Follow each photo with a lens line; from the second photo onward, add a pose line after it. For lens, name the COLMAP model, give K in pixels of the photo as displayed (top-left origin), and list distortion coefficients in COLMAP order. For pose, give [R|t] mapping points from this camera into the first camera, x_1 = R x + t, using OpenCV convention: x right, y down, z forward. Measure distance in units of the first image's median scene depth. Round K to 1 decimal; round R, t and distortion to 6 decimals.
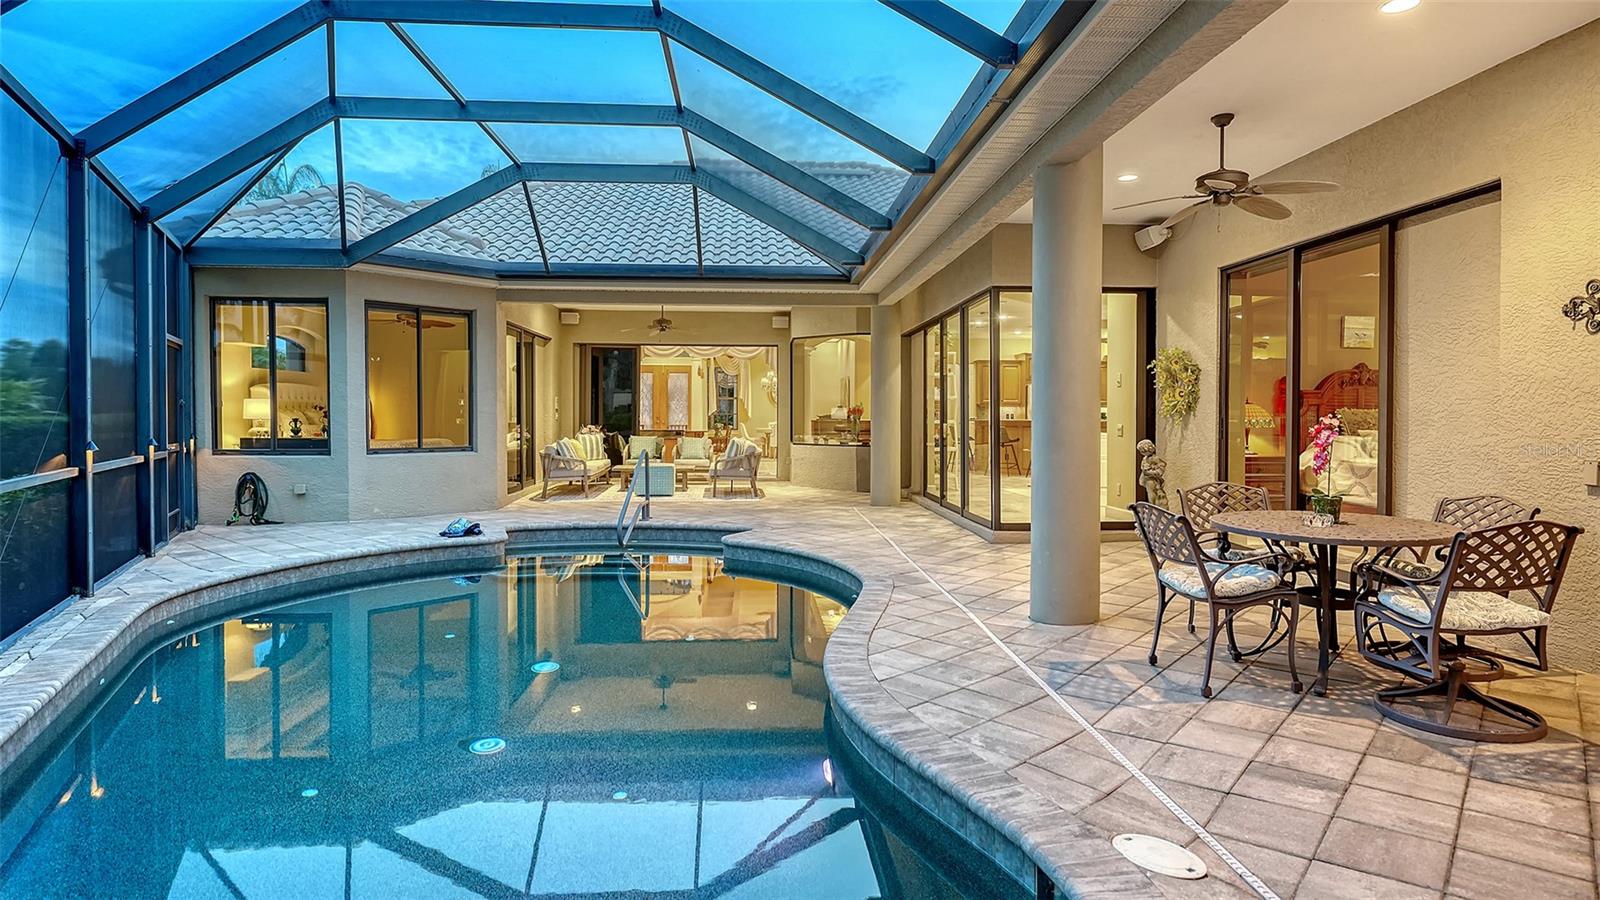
lens RADIAL K [[829.8, 0, 782.8], [0, 829.8, 427.8], [0, 0, 1]] dist [0.005865, -0.000573]
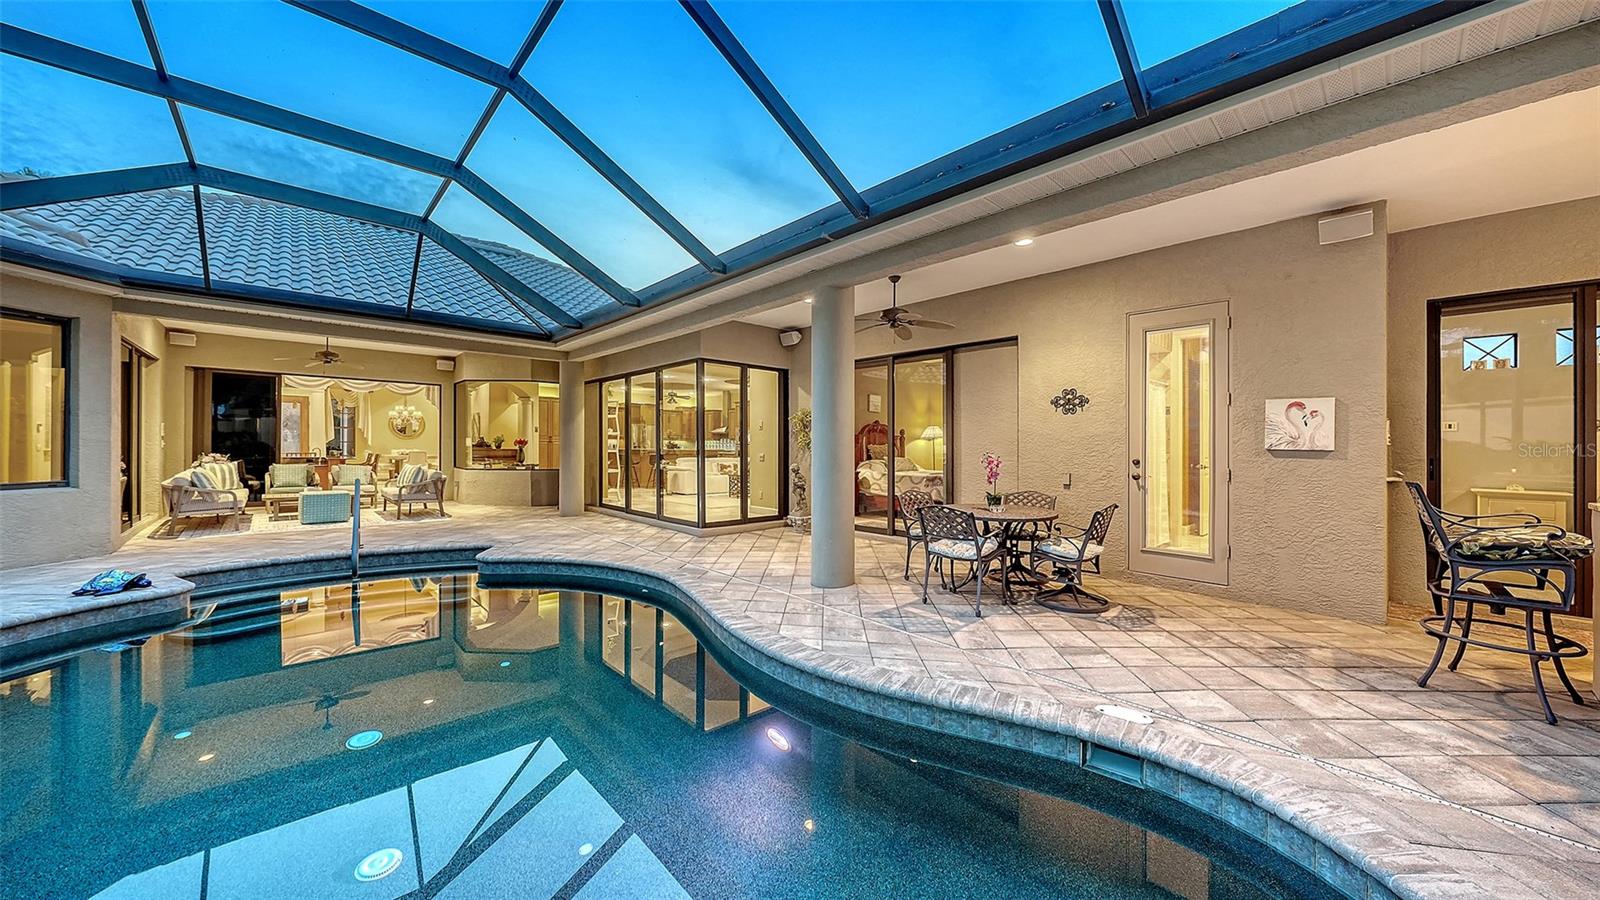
lens RADIAL K [[558.0, 0, 799.8], [0, 558.0, 444.3], [0, 0, 1]] dist [0.000337, -0.000227]
pose [[0.774700, 0.007565, 0.632284, -0.221854], [0.001891, 0.999896, -0.014280, -0.007009], [-0.632326, 0.012258, 0.774605, 0.147628]]
